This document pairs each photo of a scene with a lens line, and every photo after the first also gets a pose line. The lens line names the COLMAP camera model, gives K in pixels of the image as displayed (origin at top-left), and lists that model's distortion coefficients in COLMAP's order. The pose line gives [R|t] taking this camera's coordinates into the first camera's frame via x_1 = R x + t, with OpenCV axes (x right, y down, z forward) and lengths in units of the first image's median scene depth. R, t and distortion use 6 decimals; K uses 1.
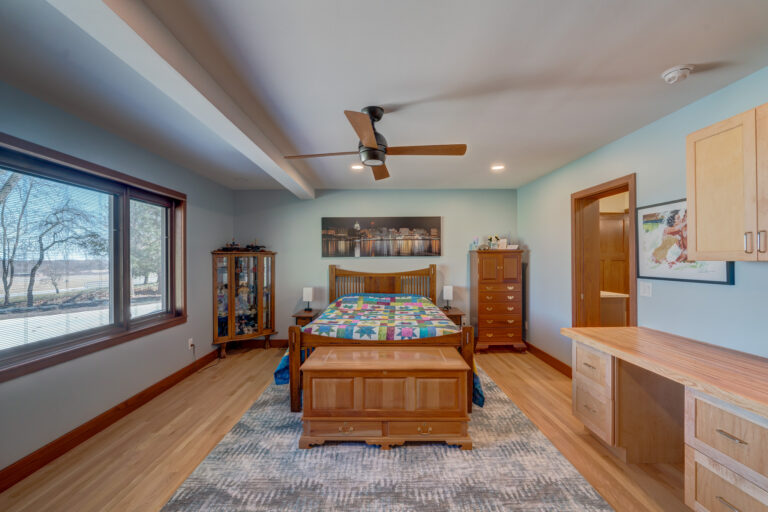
lens RADIAL K [[333.3, 0, 379.5], [0, 333.3, 257.1], [0, 0, 1]] dist [-0.007932, 0.000355]
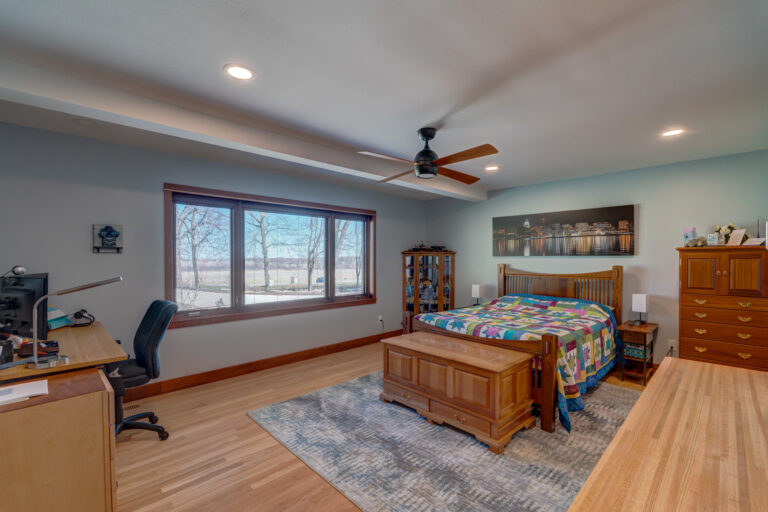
lens RADIAL K [[333.3, 0, 379.5], [0, 333.3, 257.1], [0, 0, 1]] dist [-0.007932, 0.000355]
pose [[0.698058, 0.004847, -0.716025, 0.425769], [-0.001216, 0.999984, 0.005583, -0.003309], [0.716040, -0.003027, 0.698052, 0.040656]]
